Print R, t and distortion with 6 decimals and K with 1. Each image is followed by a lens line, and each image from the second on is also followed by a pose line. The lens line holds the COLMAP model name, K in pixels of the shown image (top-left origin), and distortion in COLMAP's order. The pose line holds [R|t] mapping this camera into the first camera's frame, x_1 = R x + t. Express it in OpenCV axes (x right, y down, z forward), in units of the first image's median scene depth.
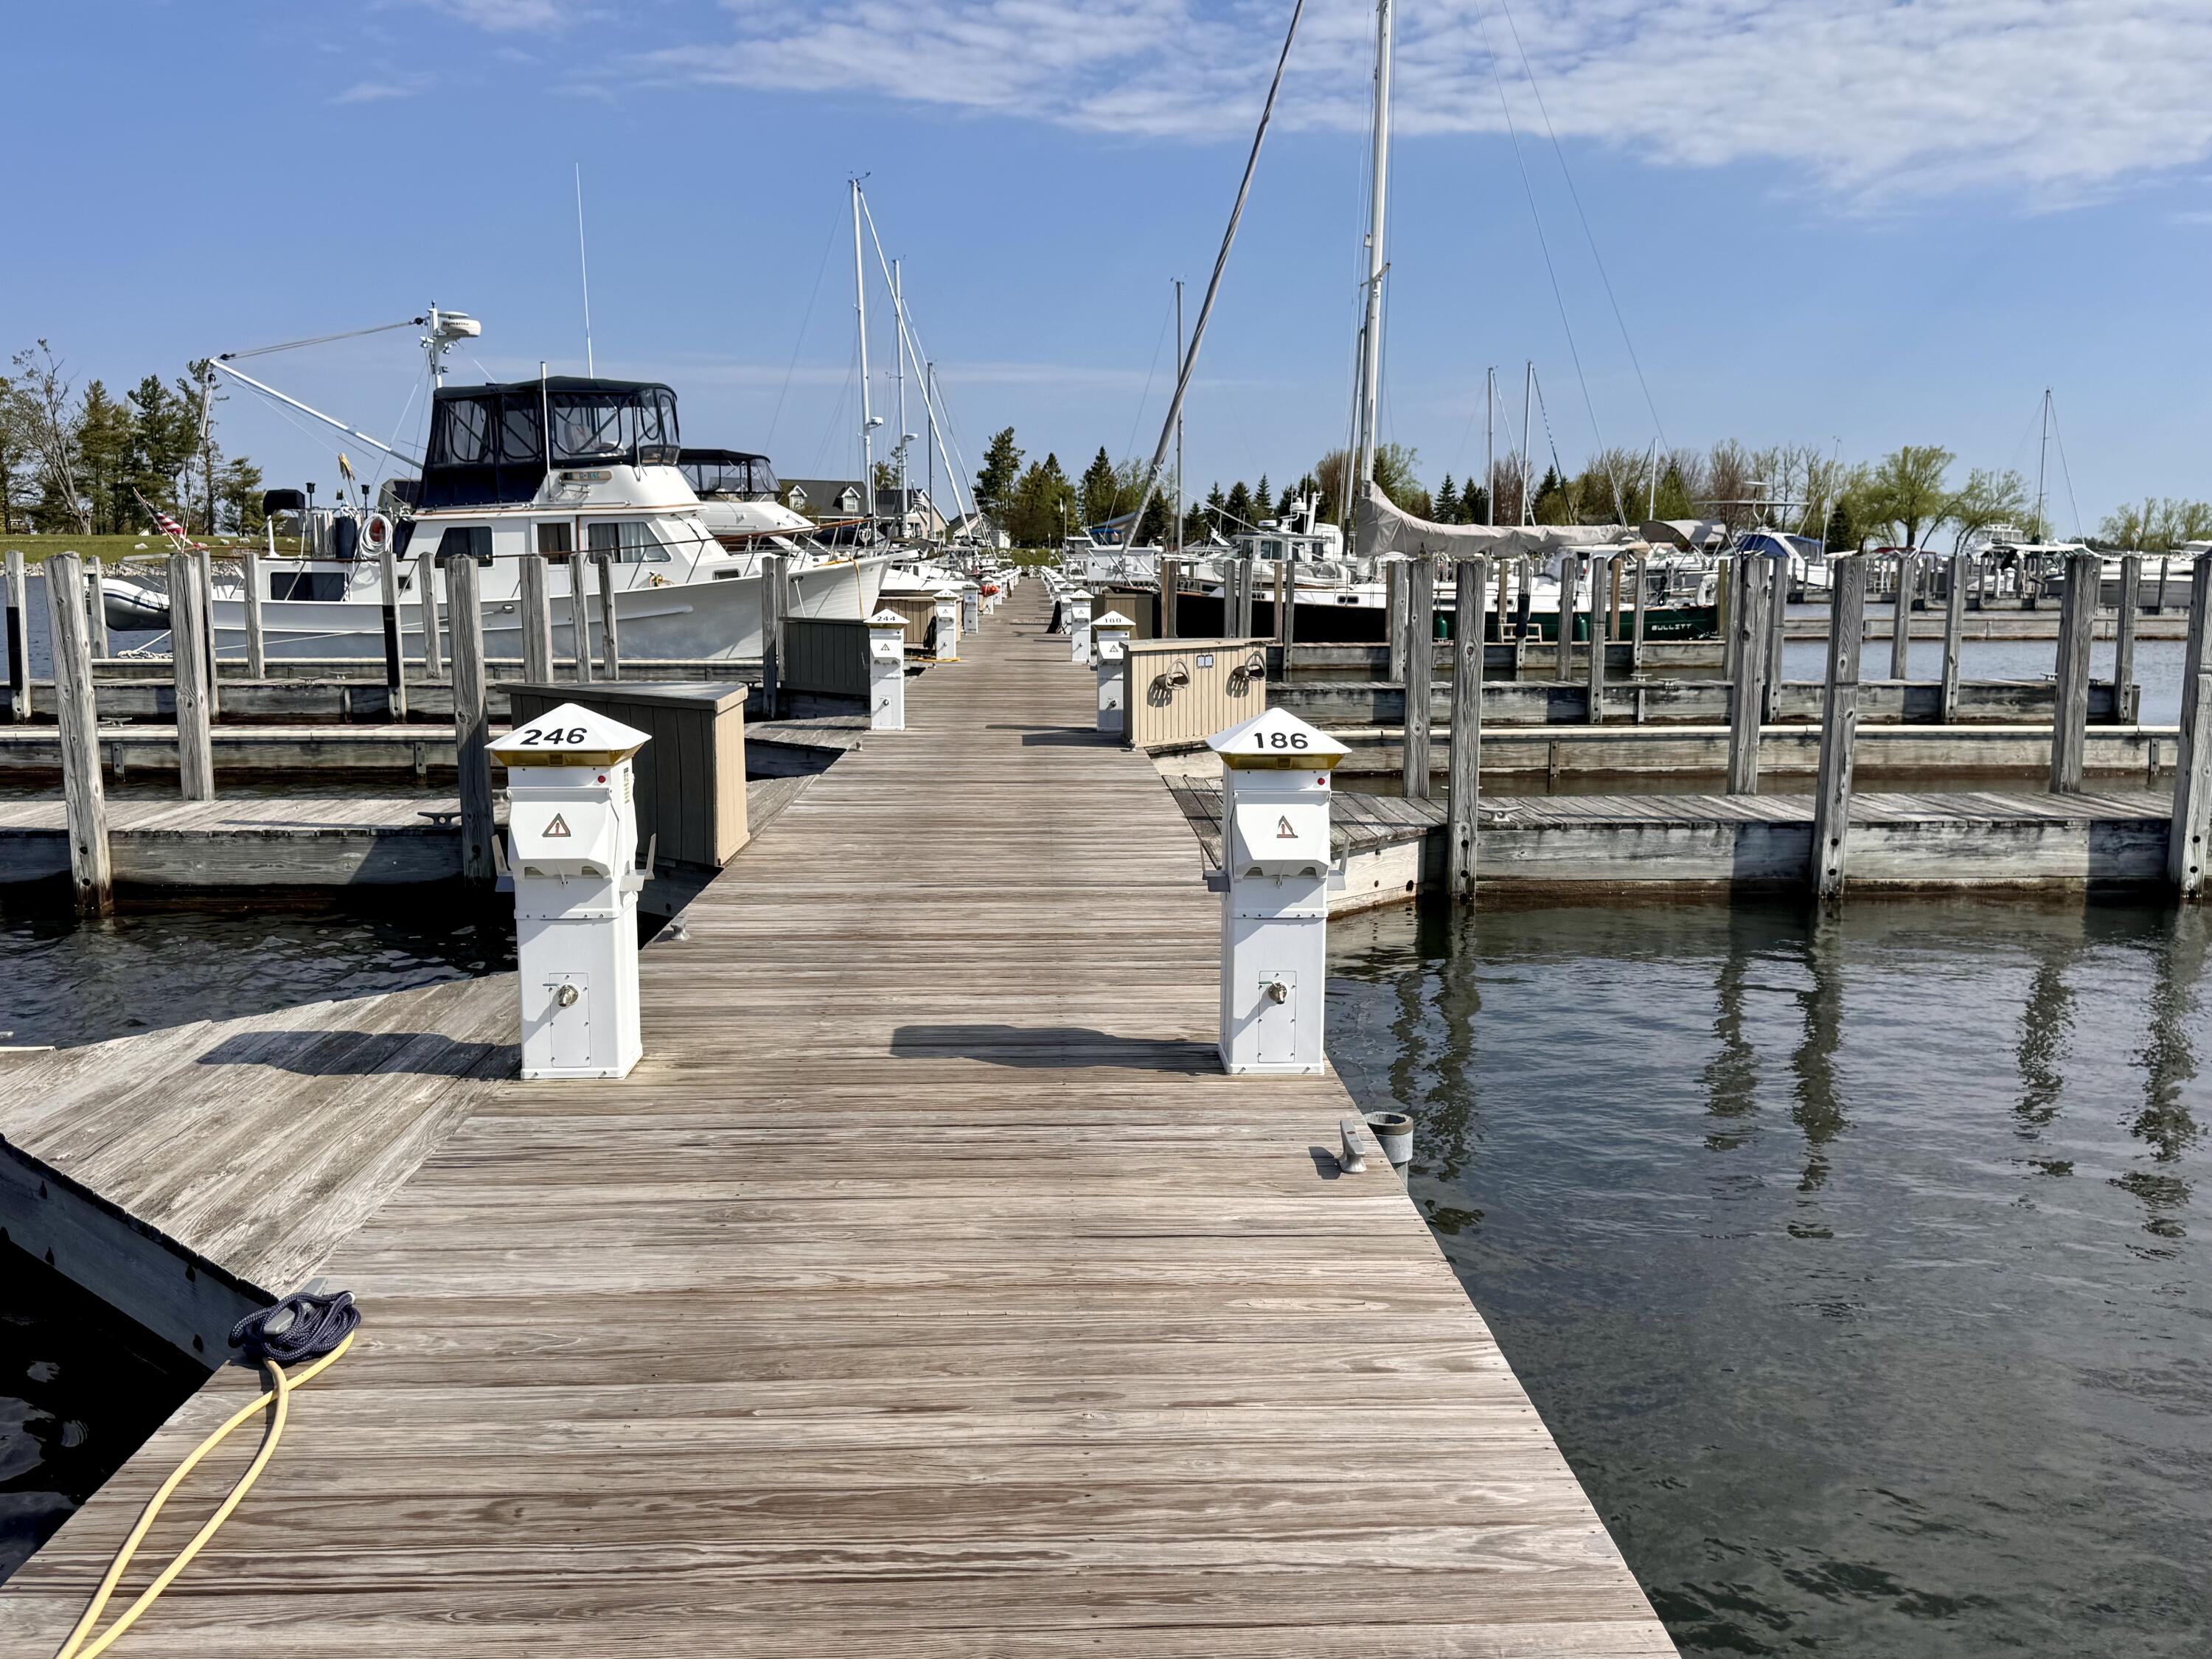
lens RADIAL K [[1901.7, 0, 1103.5], [0, 1901.7, 834.8], [0, 0, 1]] dist [0.107622, -0.182748]
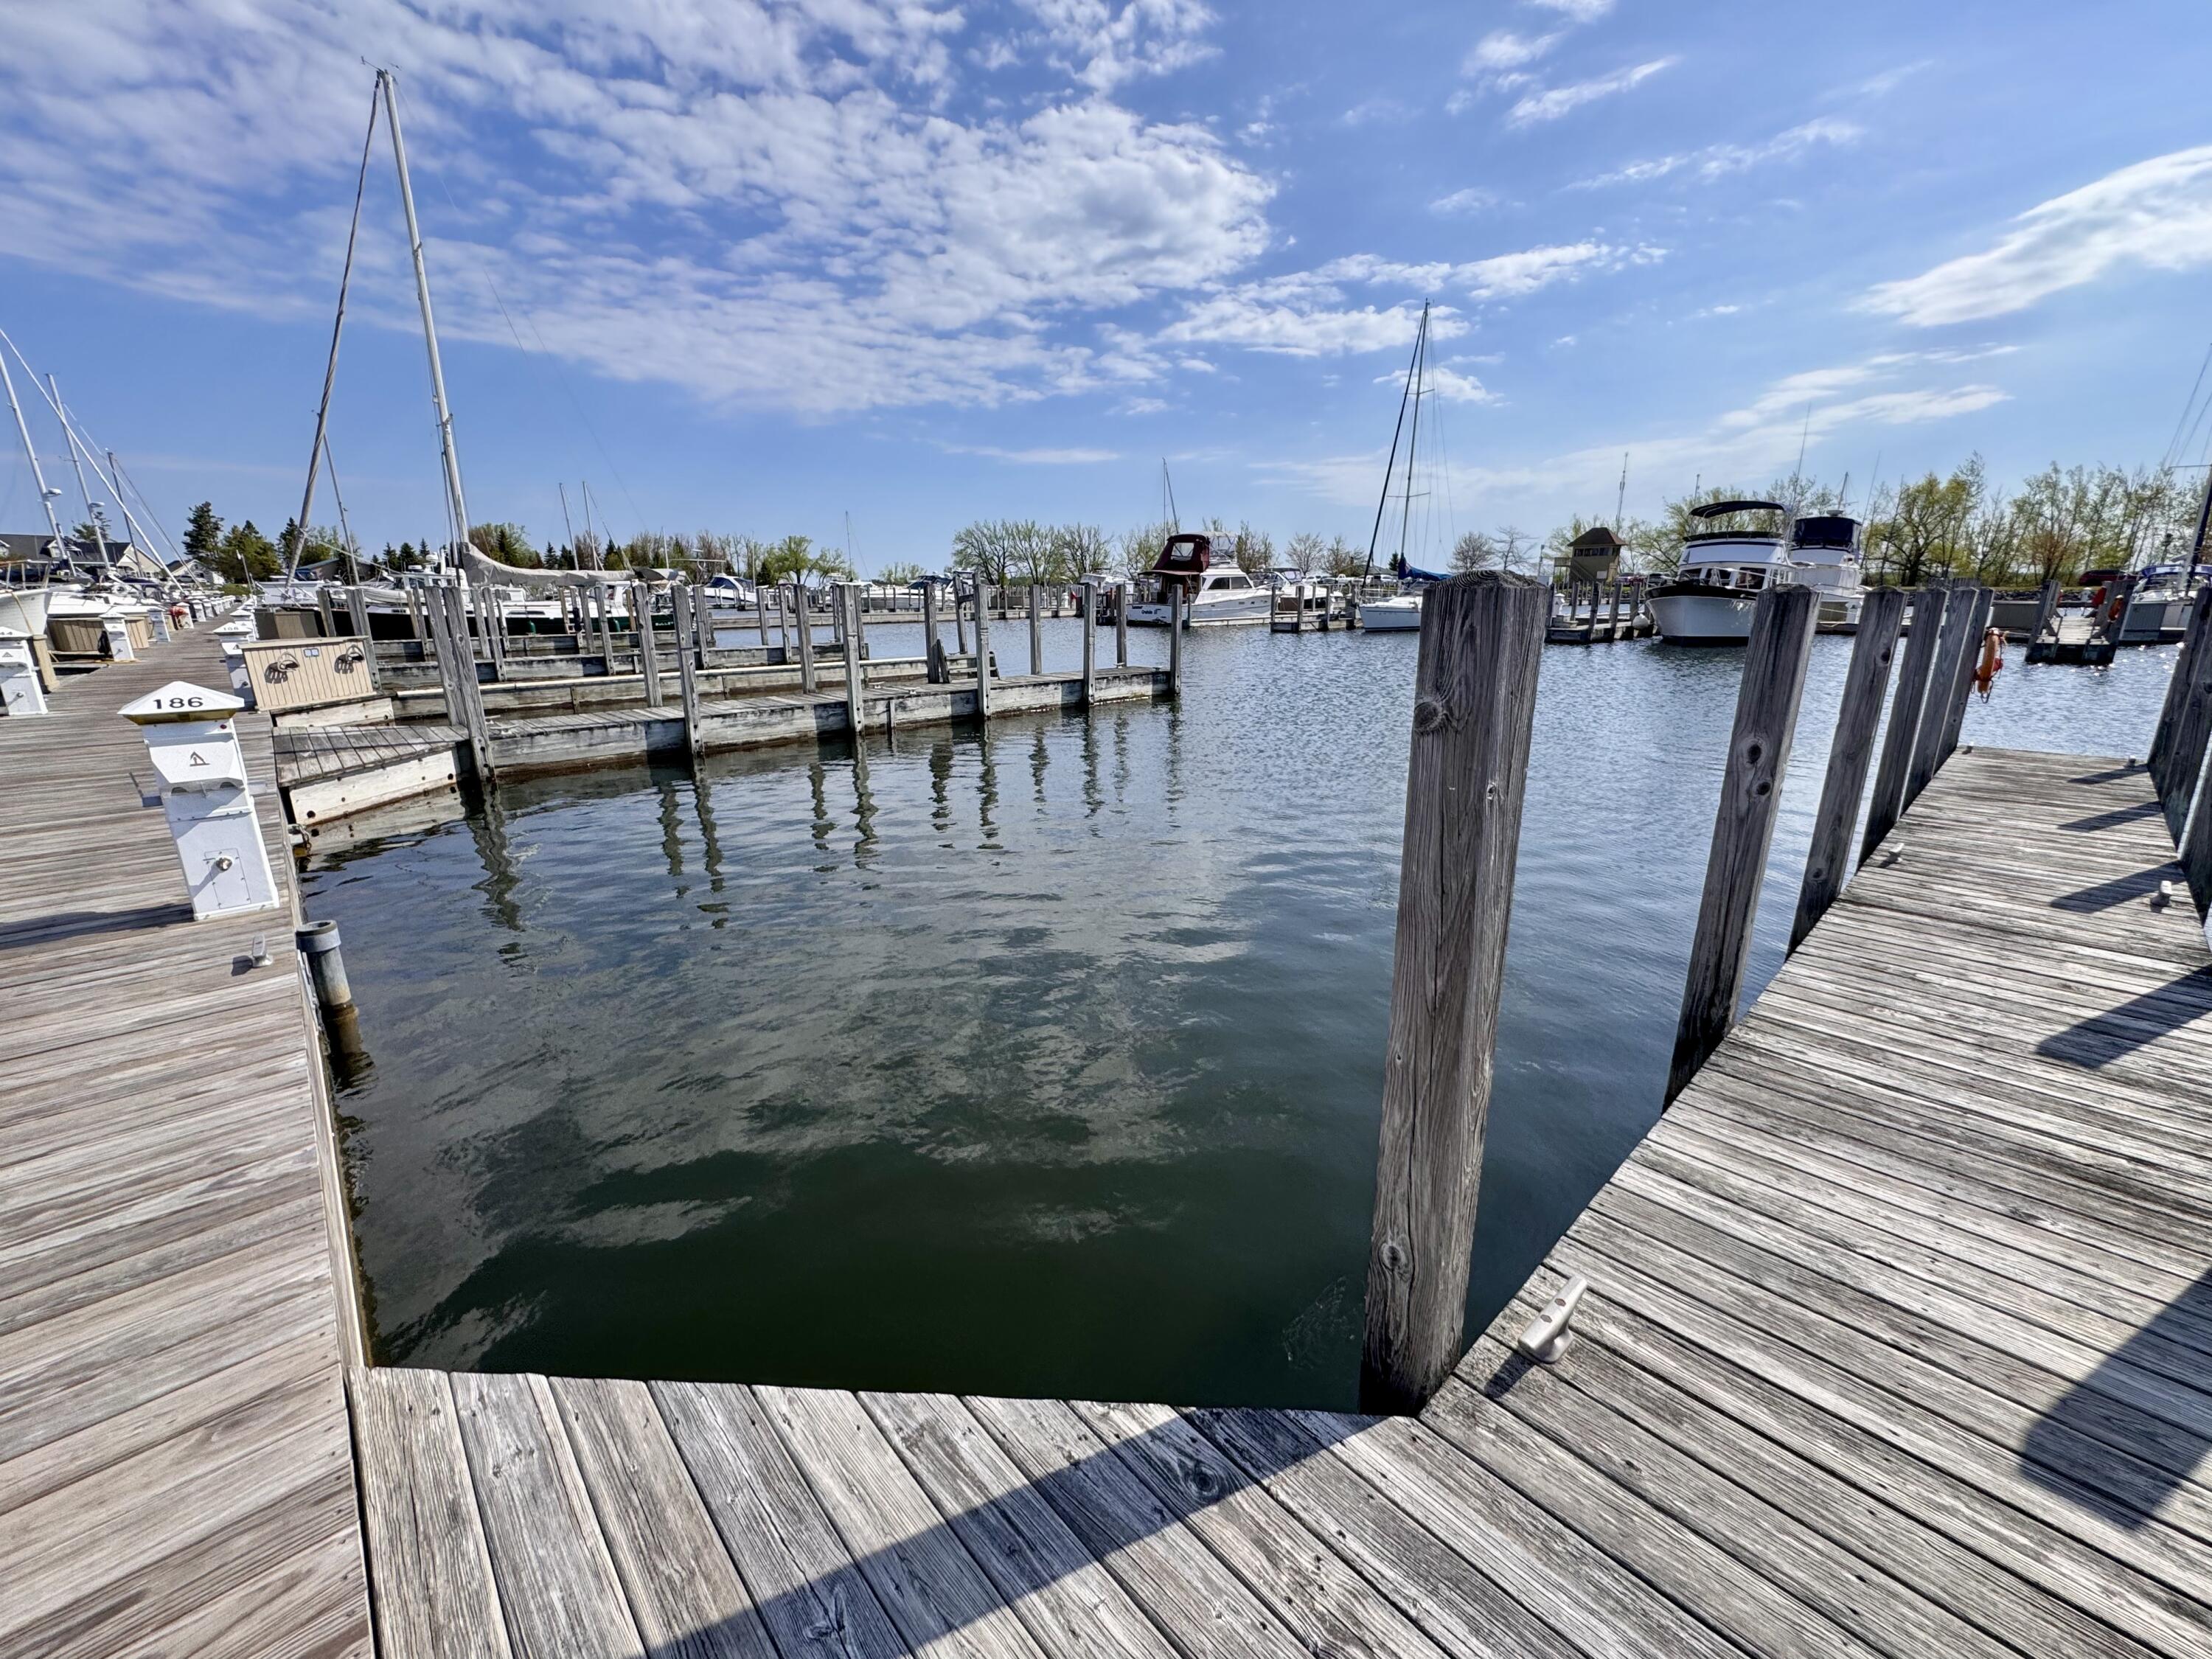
lens RADIAL K [[883.7, 0, 1110.9], [0, 883.7, 826.6], [0, 0, 1]] dist [-0.004070, 0.000938]
pose [[0.754898, -0.176291, 0.631704, 0.048981], [0.099207, 0.982807, 0.155721, 0.002873], [-0.648295, -0.054884, 0.759409, -0.008794]]
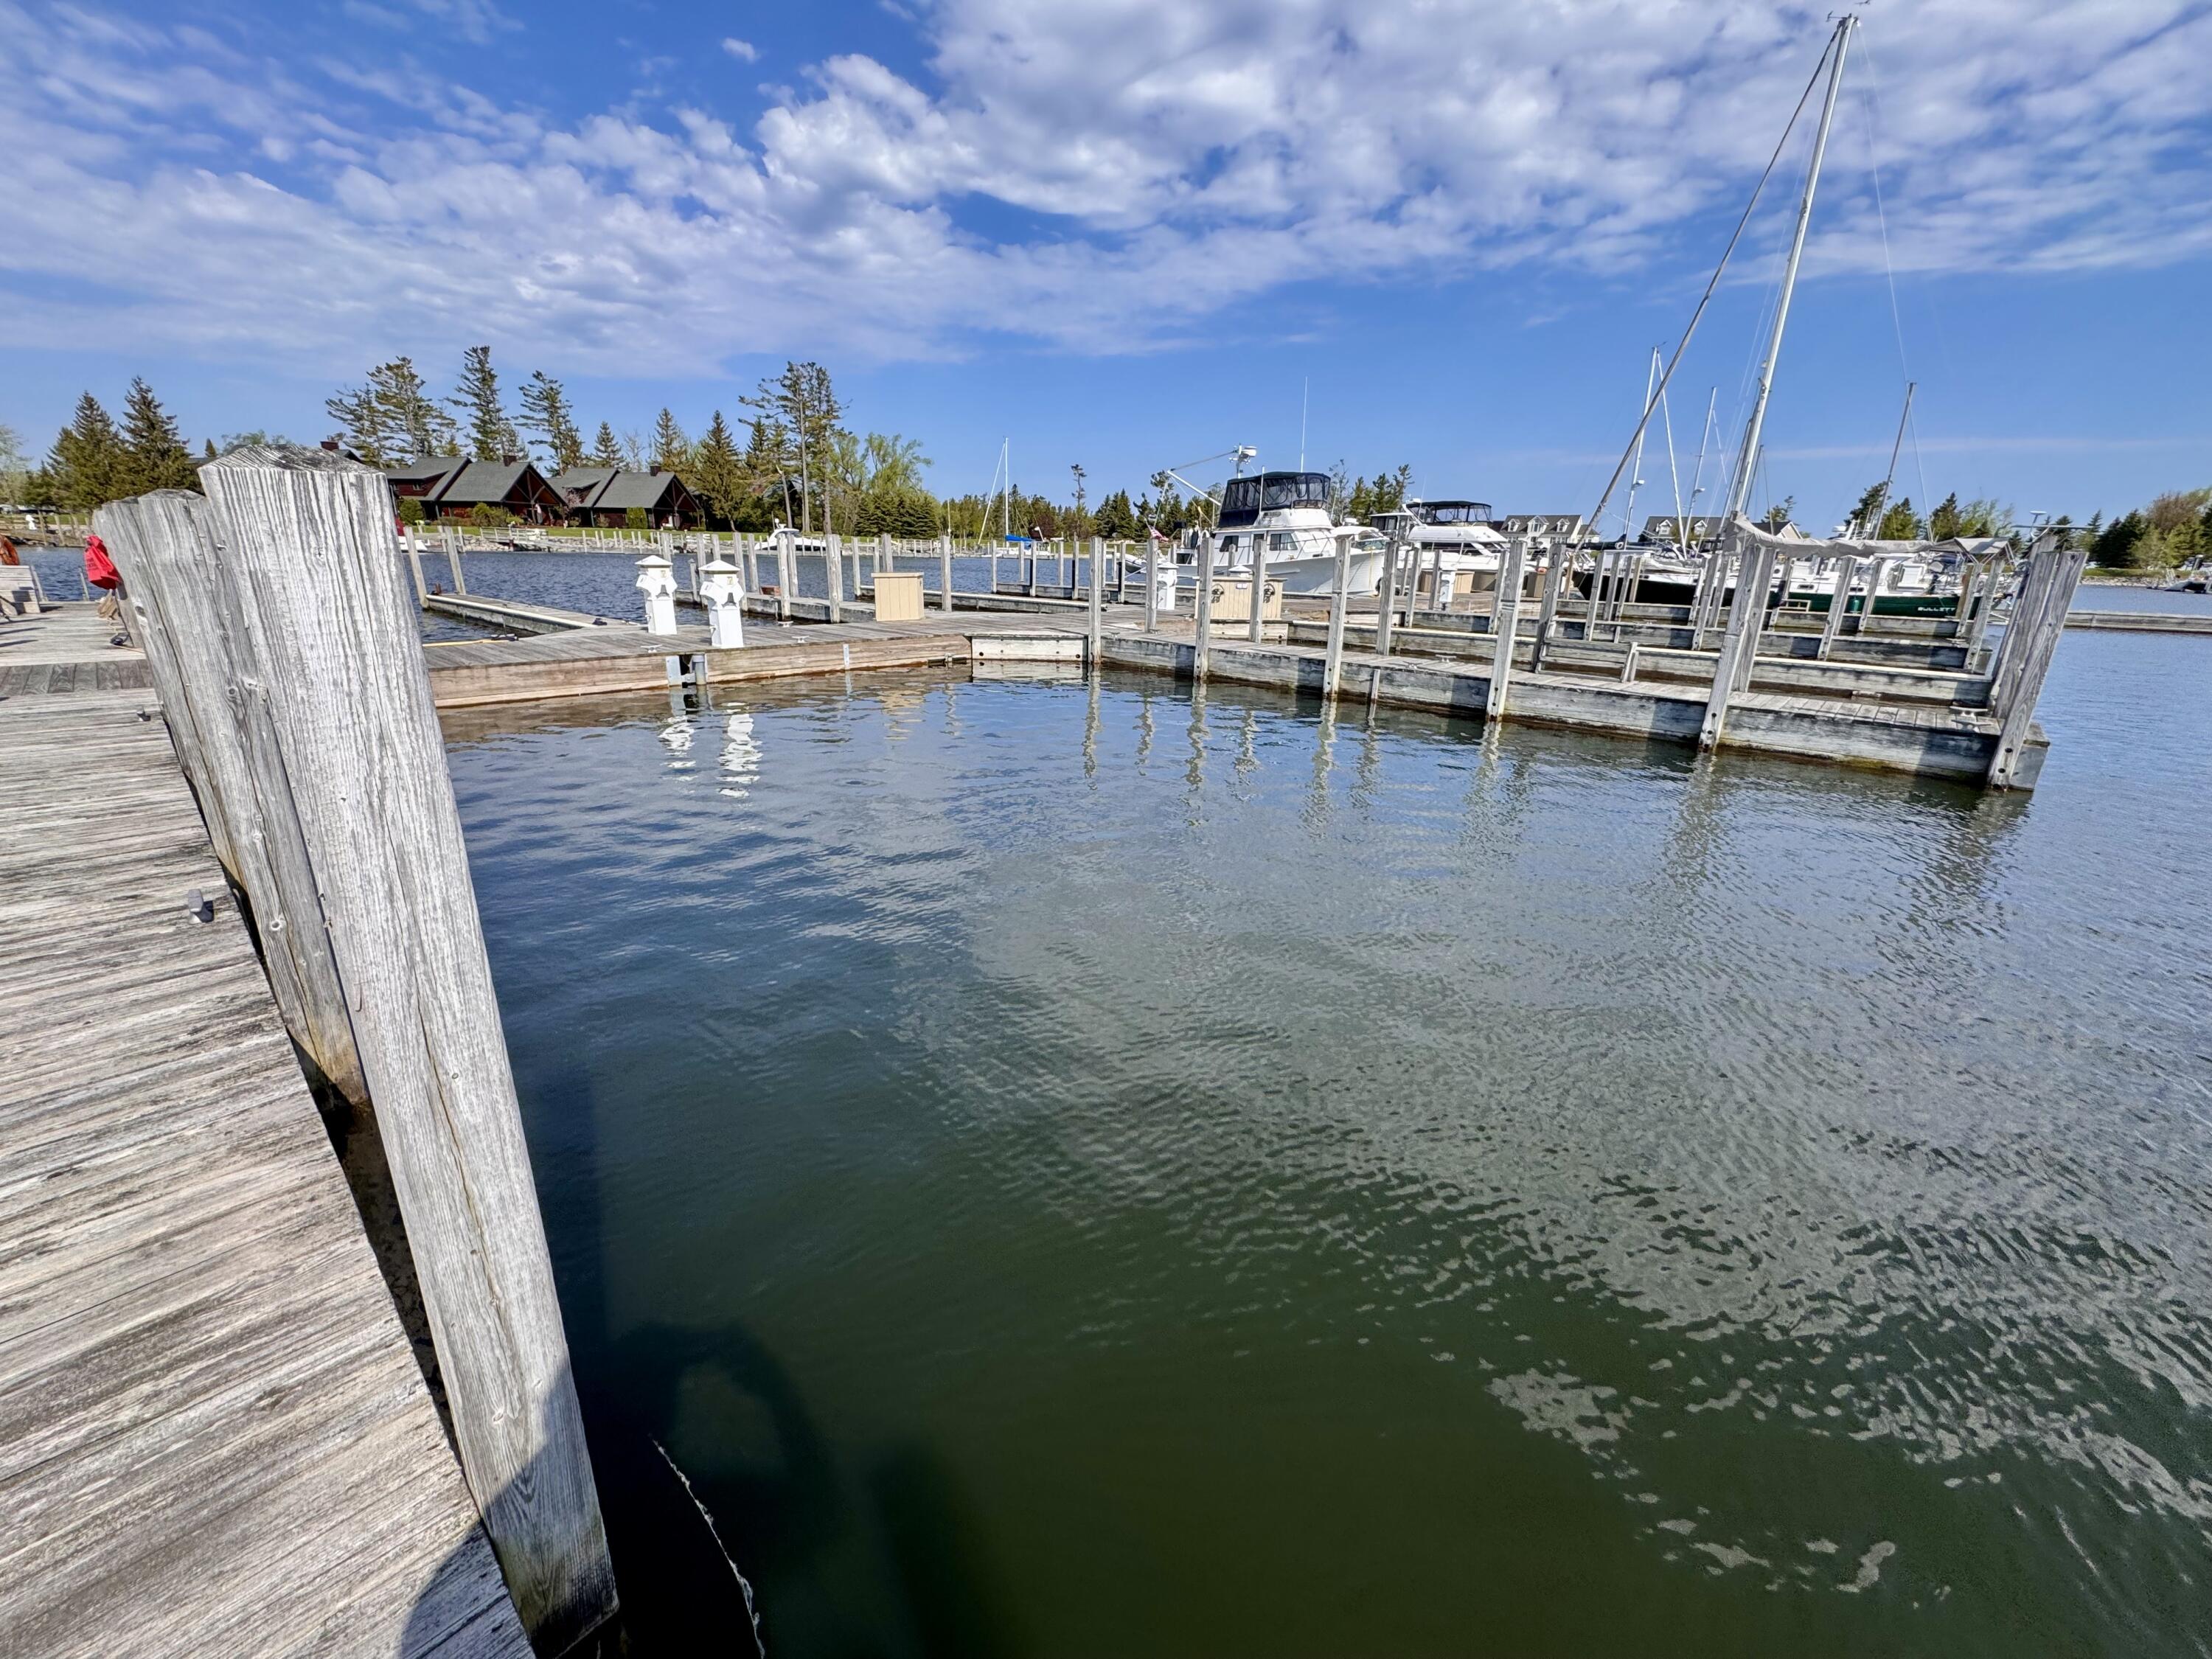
lens RADIAL K [[883.7, 0, 1110.3], [0, 883.7, 812.5], [0, 0, 1]] dist [-0.004070, 0.000938]
pose [[0.713642, 0.214891, -0.666736, 0.559510], [-0.121584, 0.975337, 0.184215, 0.002785], [0.689878, -0.050399, 0.722169, 0.034563]]
